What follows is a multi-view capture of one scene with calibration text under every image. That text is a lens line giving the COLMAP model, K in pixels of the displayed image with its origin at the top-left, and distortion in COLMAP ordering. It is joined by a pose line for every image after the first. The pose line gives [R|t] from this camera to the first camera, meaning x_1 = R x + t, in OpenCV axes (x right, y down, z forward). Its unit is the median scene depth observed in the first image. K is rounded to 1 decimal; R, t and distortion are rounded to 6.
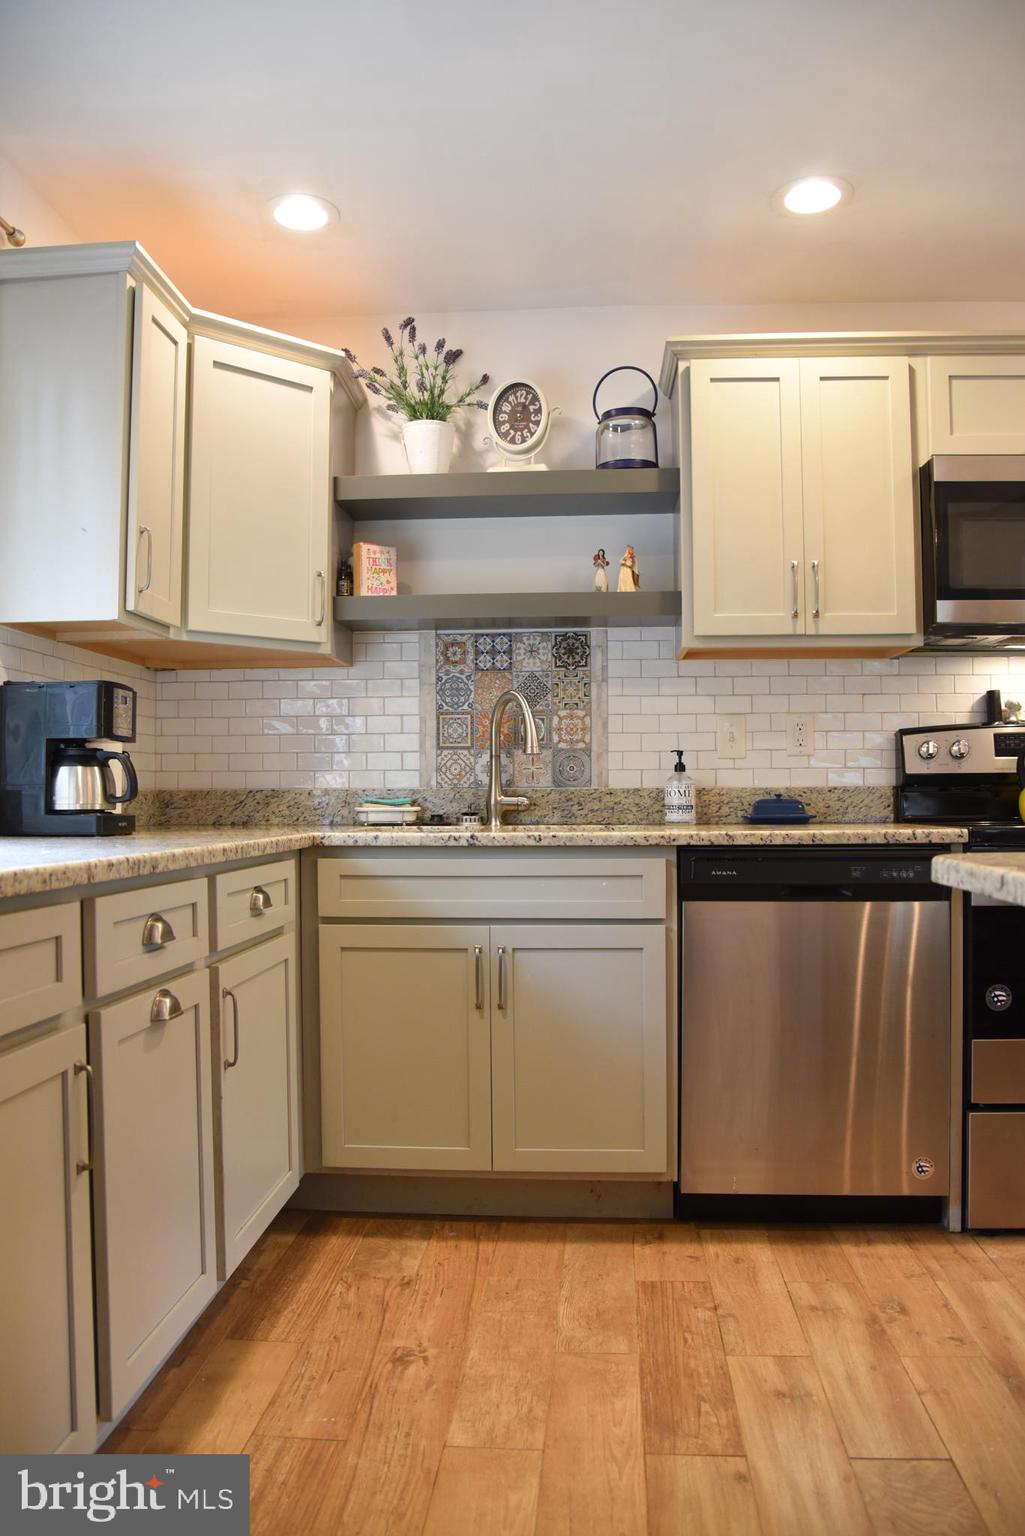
lens RADIAL K [[1086.2, 0, 512.5], [0, 1086.2, 768.0], [0, 0, 1]] dist [-0.116069, 0.033938]
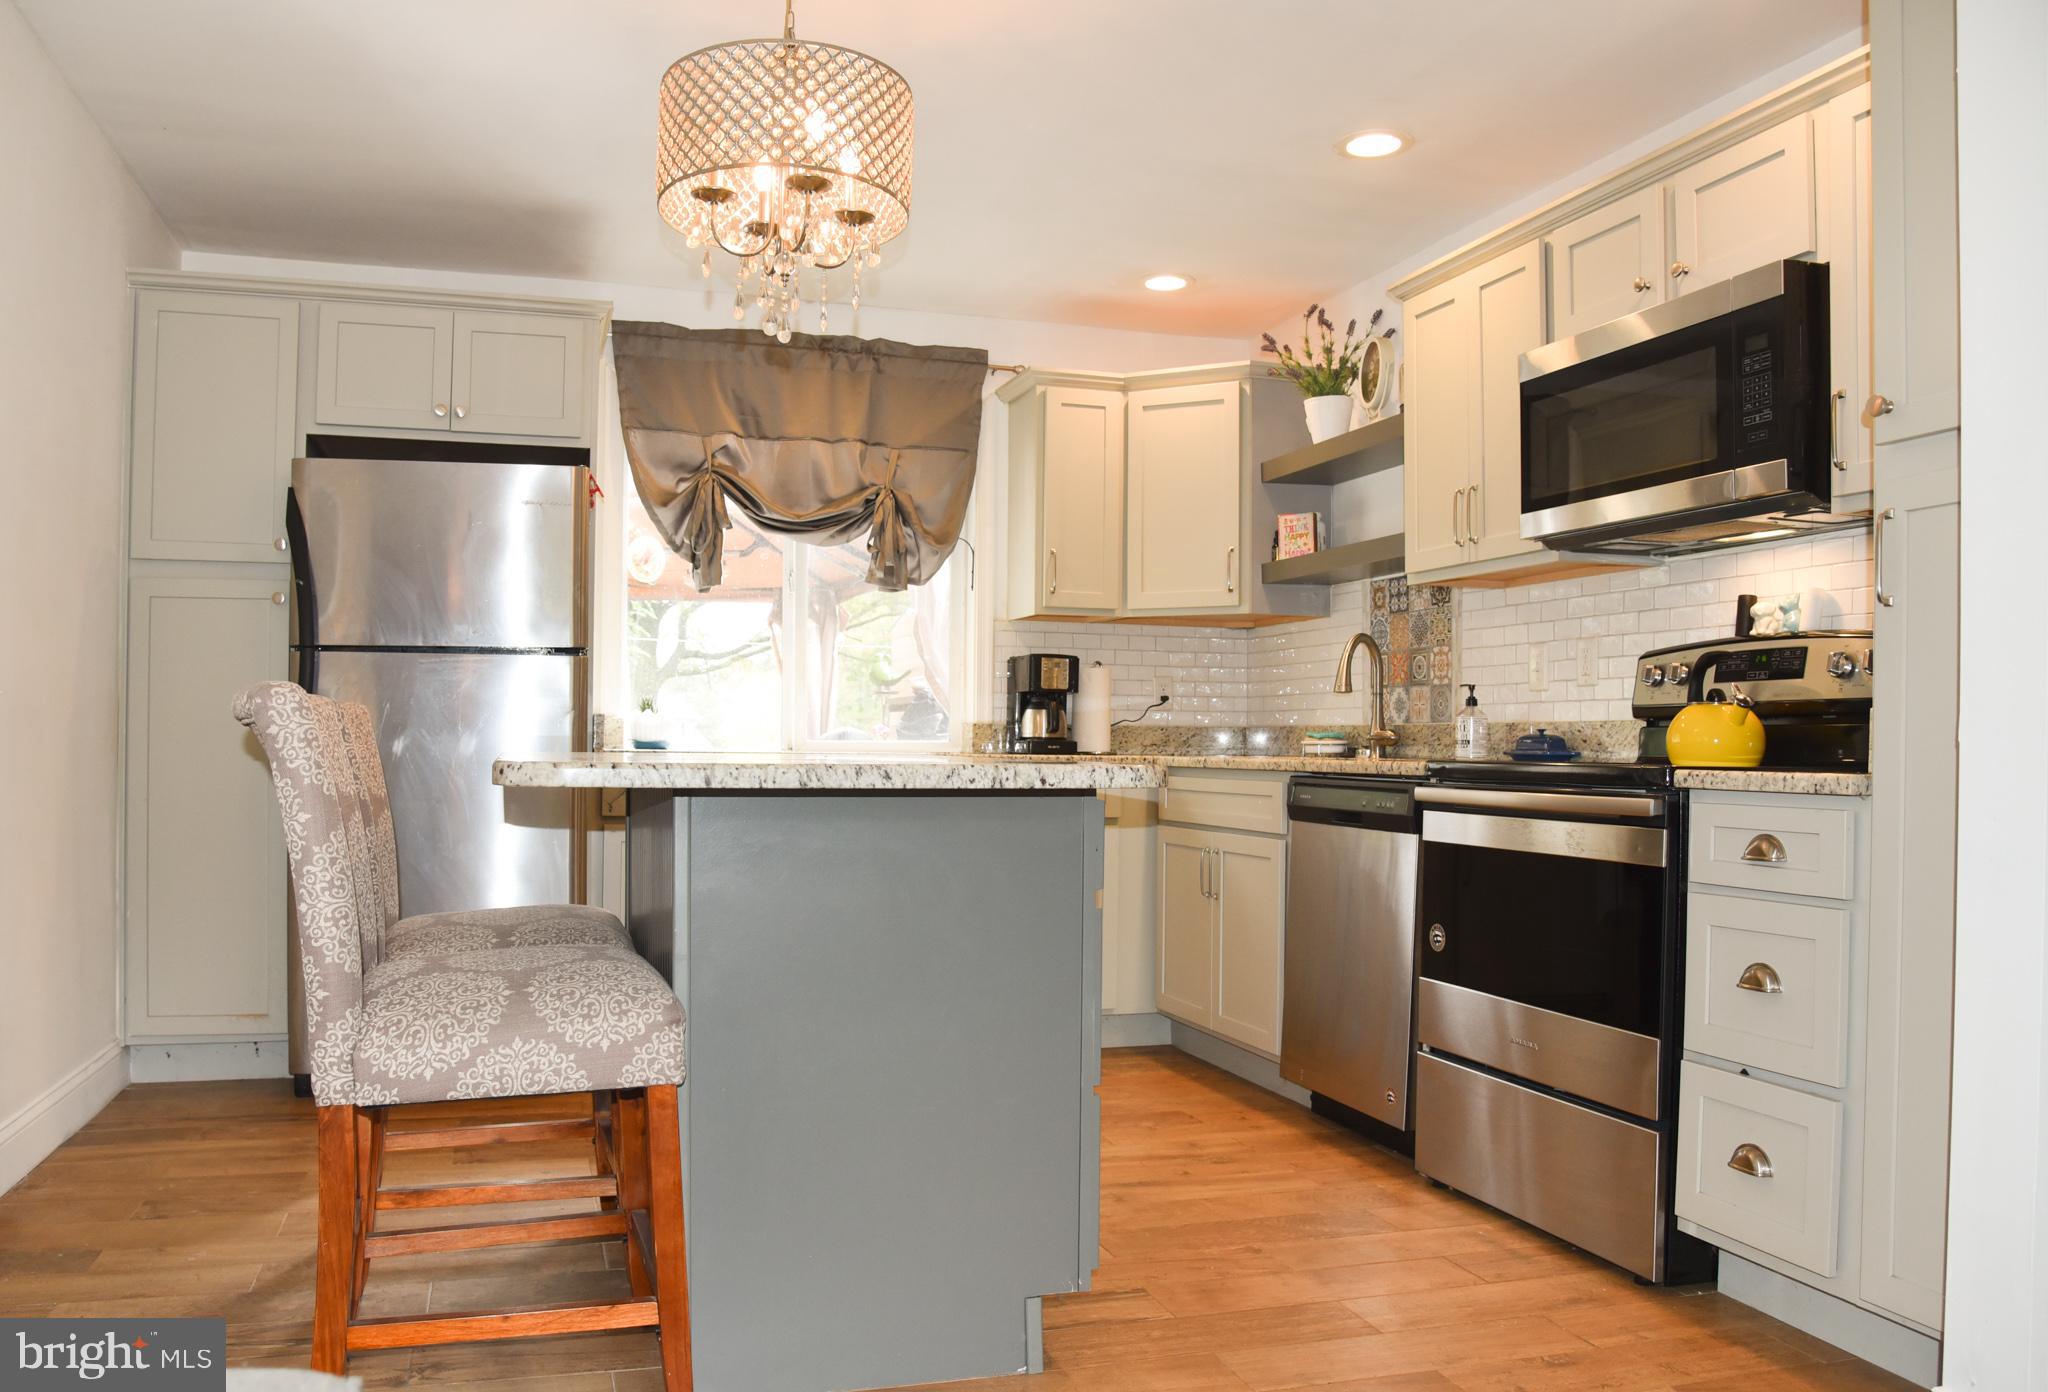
lens RADIAL K [[1712.8, 0, 1024.0], [0, 1712.8, 696.0], [0, 0, 1]] dist [0.000868, 0.000596]
pose [[0.358459, -0.018604, -0.933360, 1.456040], [0.010517, 0.999818, -0.015889, 0.014679], [0.933486, -0.004121, 0.358589, 0.067206]]
